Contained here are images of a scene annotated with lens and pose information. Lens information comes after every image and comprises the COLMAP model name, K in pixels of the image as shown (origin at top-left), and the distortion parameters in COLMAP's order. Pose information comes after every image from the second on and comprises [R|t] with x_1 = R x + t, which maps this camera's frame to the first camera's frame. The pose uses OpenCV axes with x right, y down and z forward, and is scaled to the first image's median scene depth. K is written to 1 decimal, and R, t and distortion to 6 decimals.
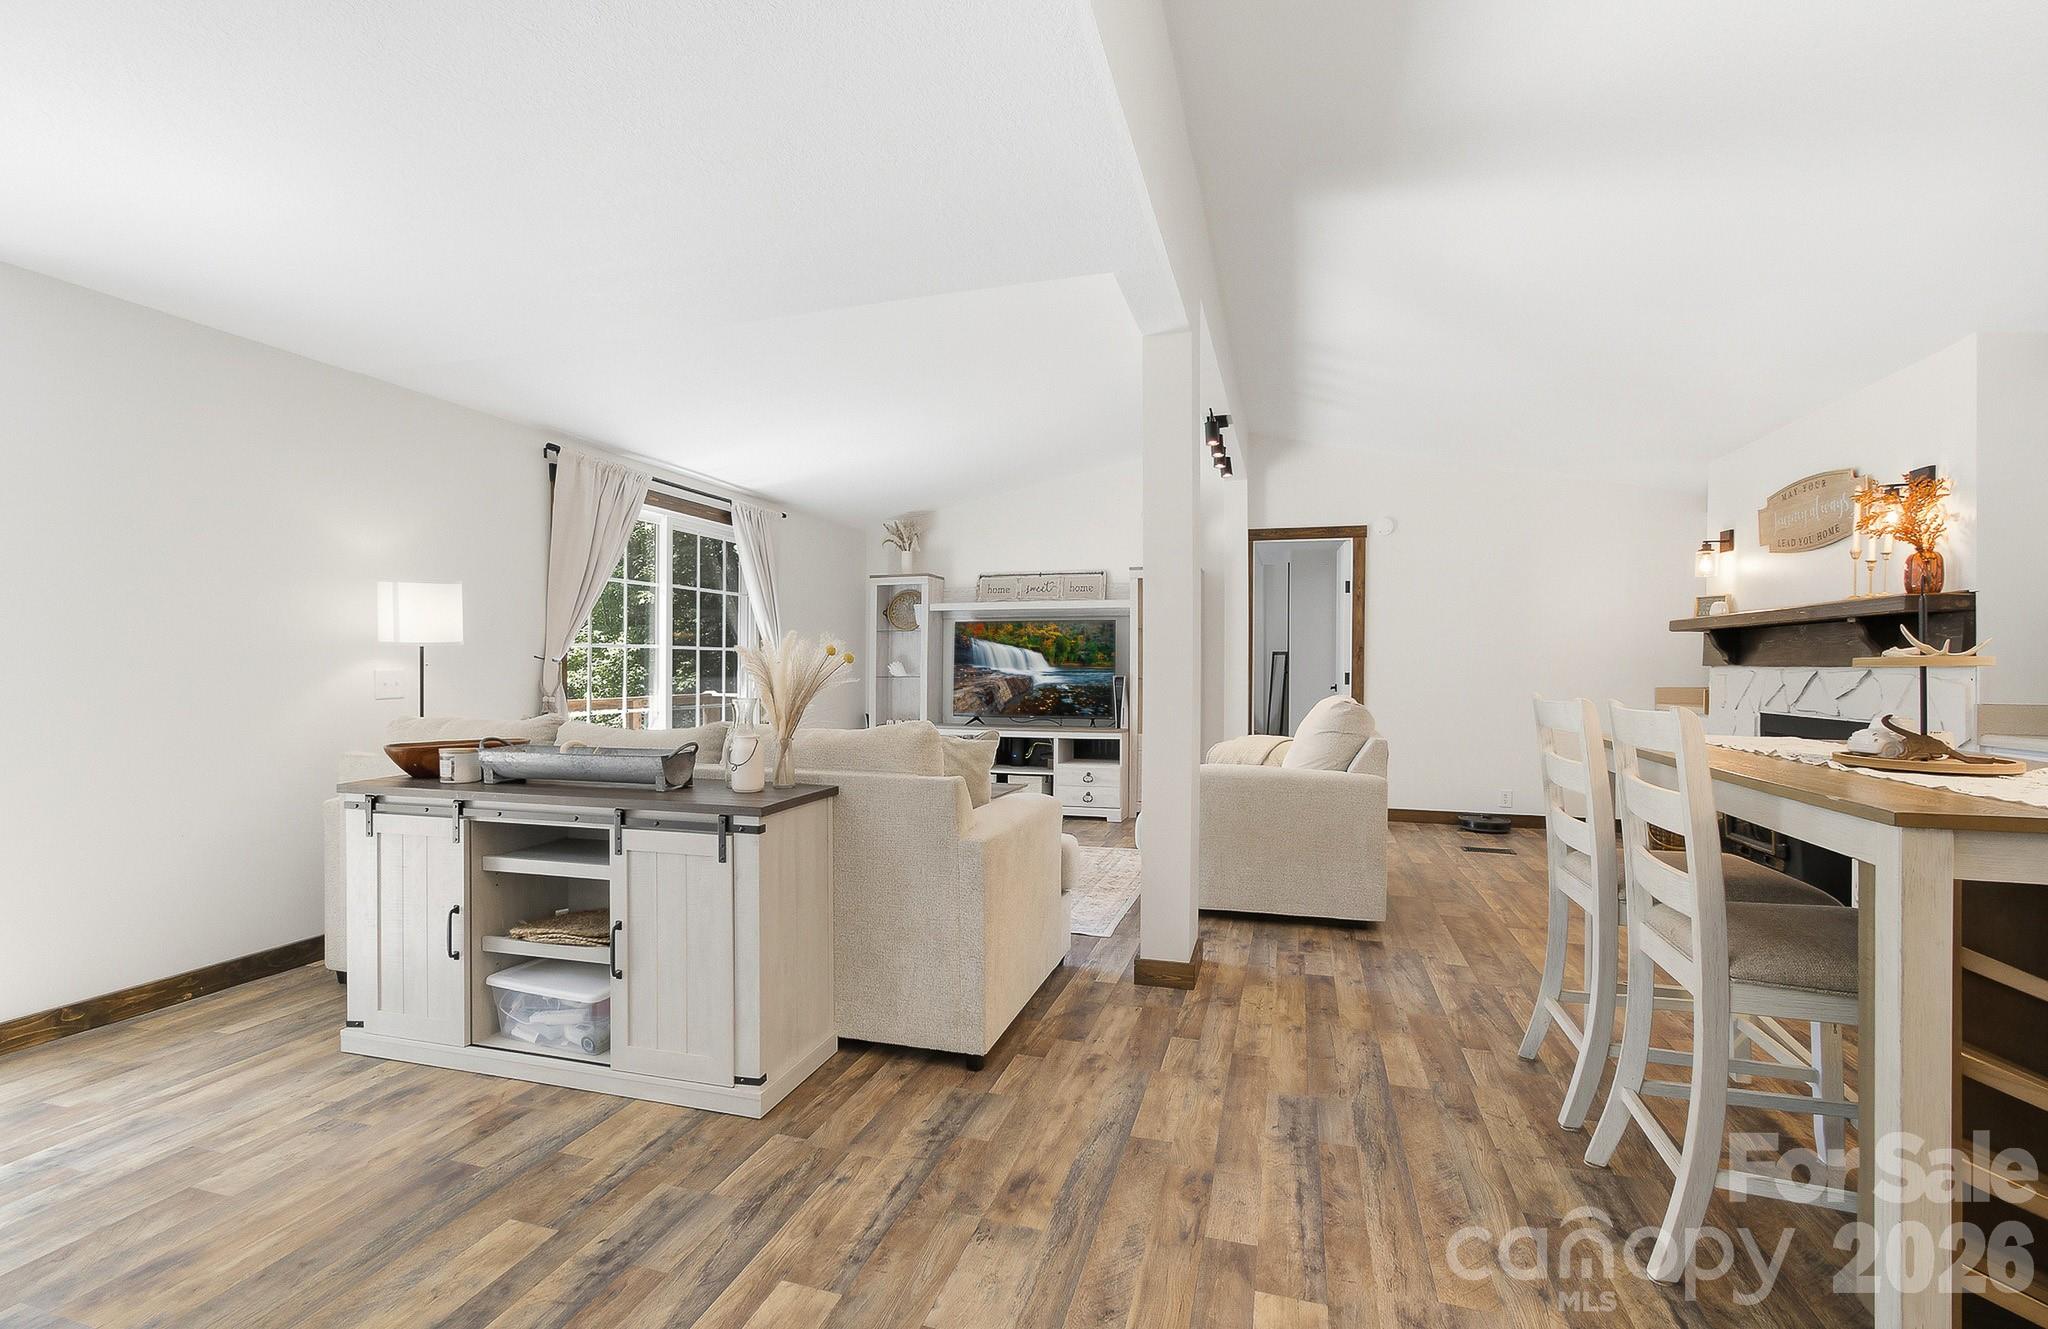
lens RADIAL K [[895.2, 0, 1024.0], [0, 895.2, 664.5], [0, 0, 1]] dist [0.000646, -0.000325]
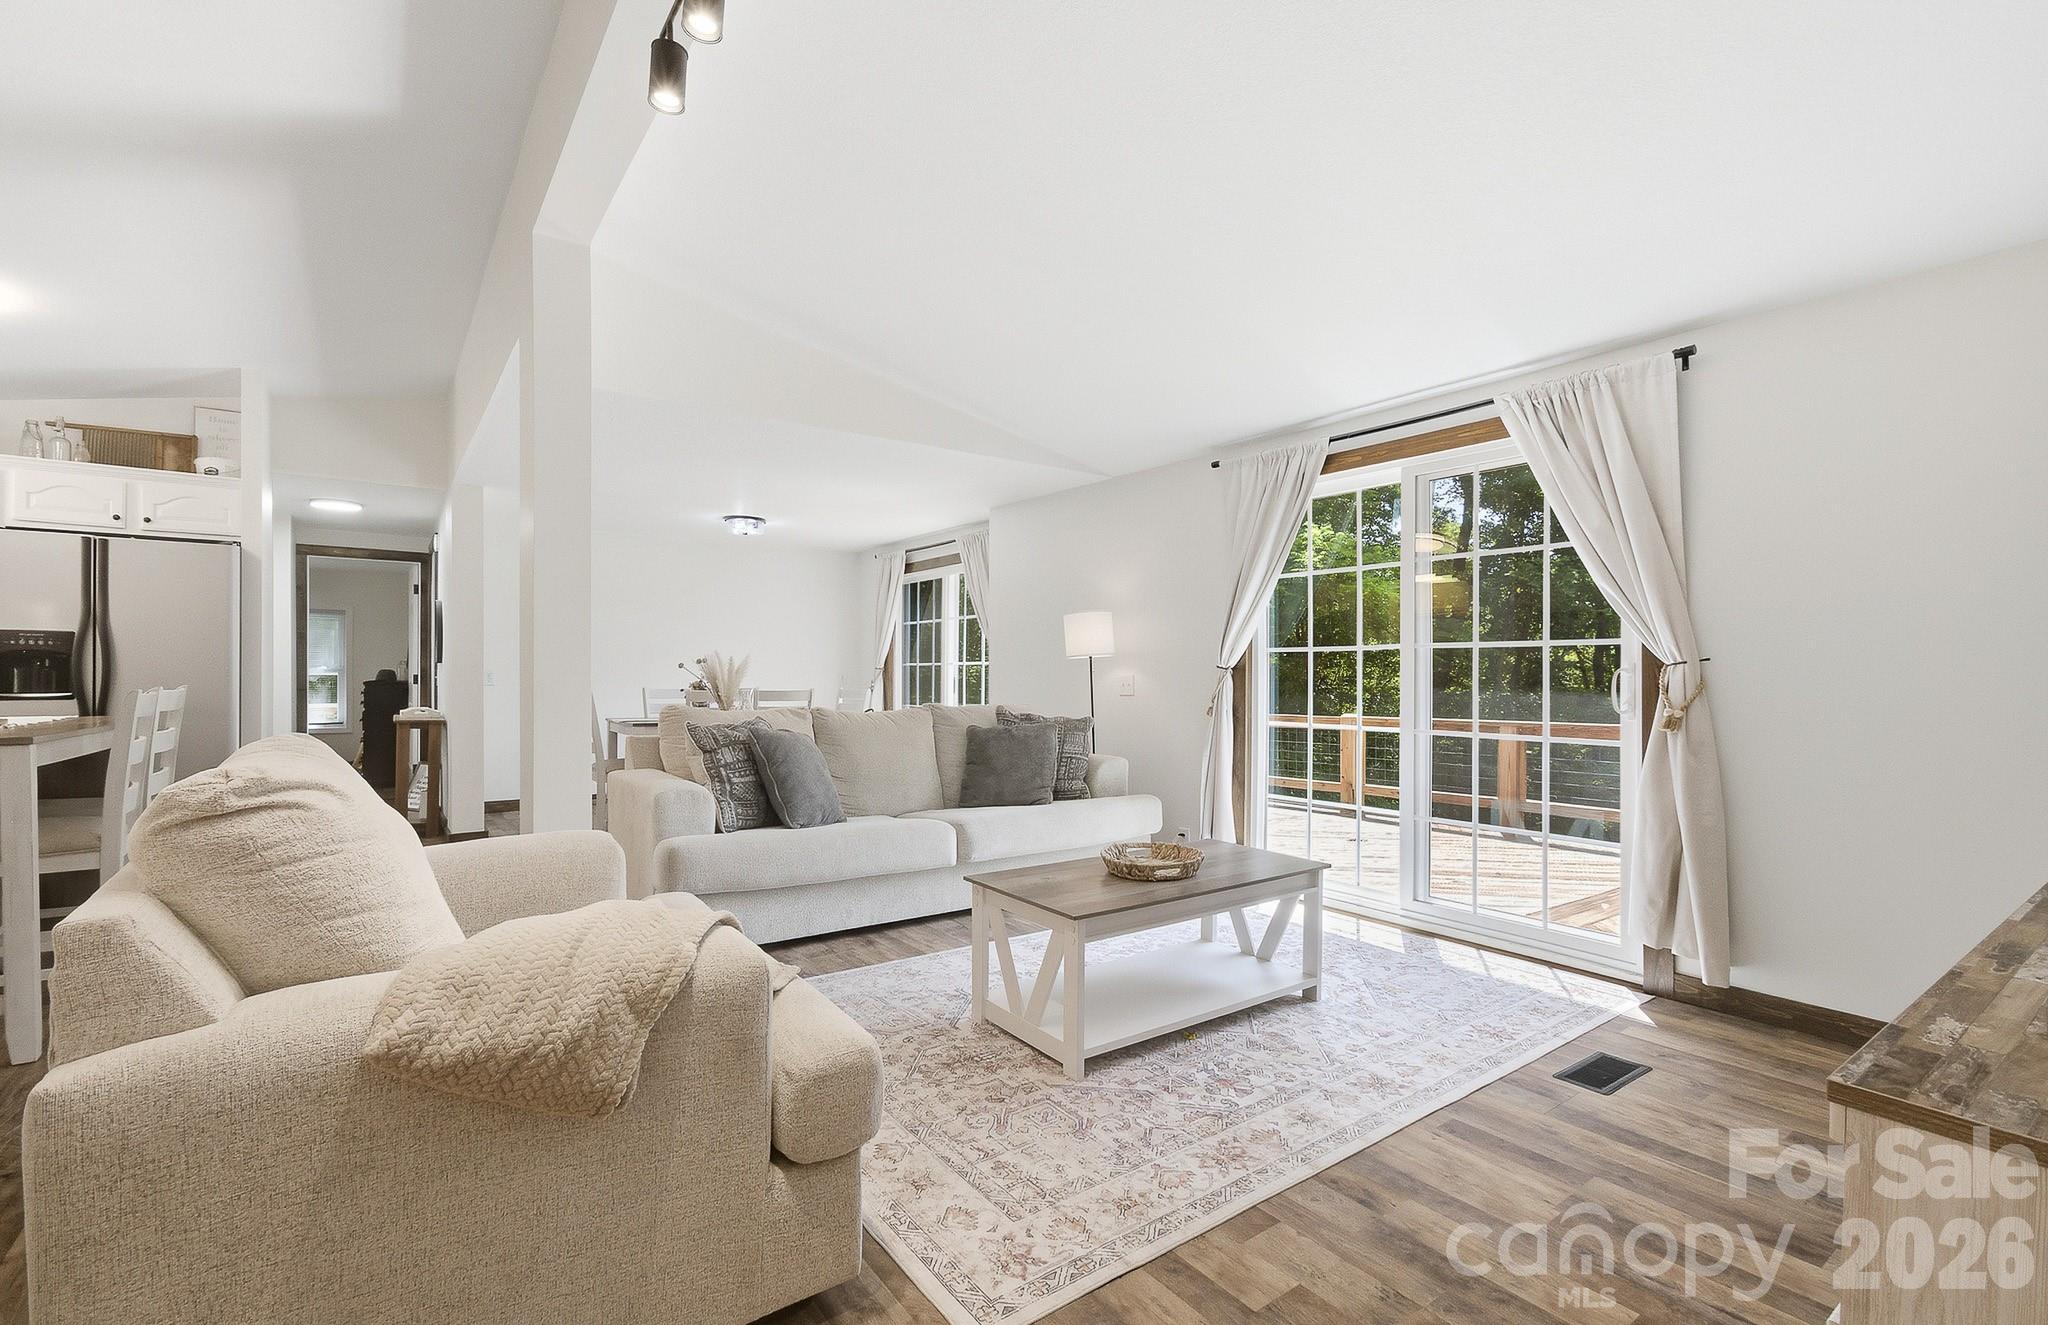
lens RADIAL K [[888.4, 0, 1017.9], [0, 888.4, 677.6], [0, 0, 1]] dist [0.003276, 0.000732]
pose [[-0.602083, -0.000555, -0.798433, 0.411070], [-0.001230, 0.999999, 0.000232, 0.006865], [0.798433, 0.001122, -0.602083, 1.303355]]
